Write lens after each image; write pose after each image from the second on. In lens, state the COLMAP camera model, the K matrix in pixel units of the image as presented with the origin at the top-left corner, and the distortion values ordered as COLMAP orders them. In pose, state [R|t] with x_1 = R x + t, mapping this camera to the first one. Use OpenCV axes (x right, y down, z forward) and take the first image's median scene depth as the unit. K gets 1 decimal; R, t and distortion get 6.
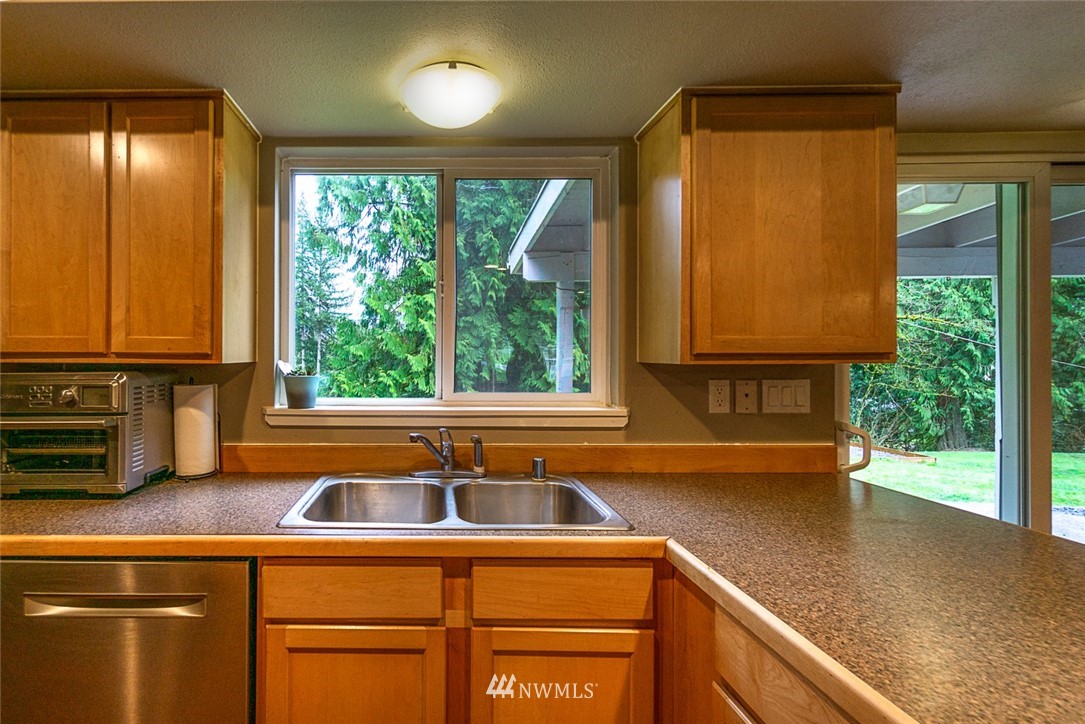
lens RADIAL K [[553.4, 0, 467.8], [0, 553.4, 347.8], [0, 0, 1]] dist [-0.010095, 0.000348]
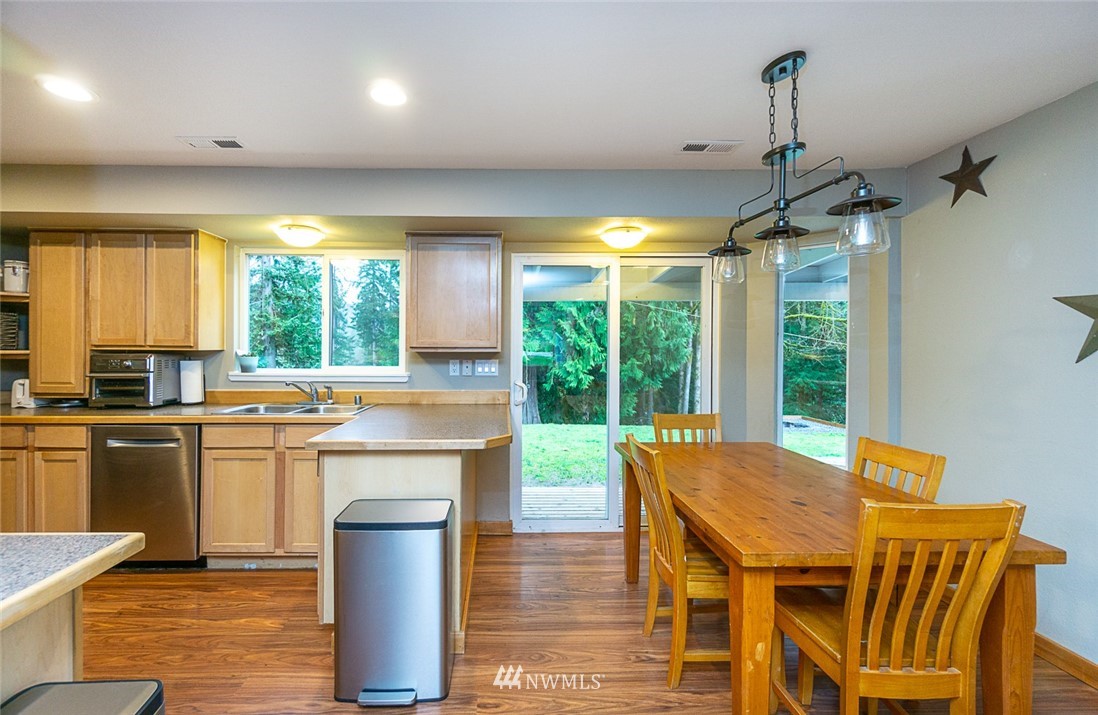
lens RADIAL K [[476.5, 0, 524.9], [0, 476.5, 346.9], [0, 0, 1]] dist [-0.010872, -0.000113]
pose [[0.998231, 0.005259, 0.059229, 0.764439], [-0.005999, 0.999906, 0.012310, -0.017502], [-0.059159, -0.012643, 0.998169, -1.001436]]
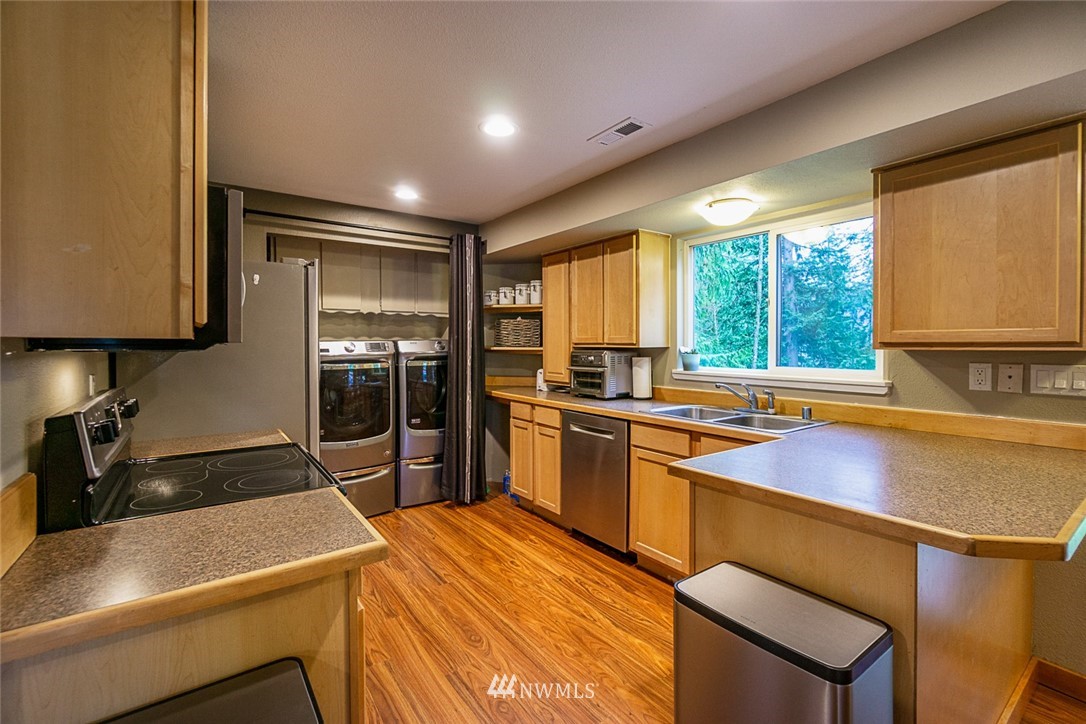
lens RADIAL K [[477.2, 0, 531.2], [0, 477.2, 348.7], [0, 0, 1]] dist [-0.001909, -0.000022]
pose [[0.594311, 0.007381, -0.804202, 0.886696], [0.014334, 0.999702, 0.019768, -0.012610], [0.804108, -0.023276, 0.594028, -0.548522]]
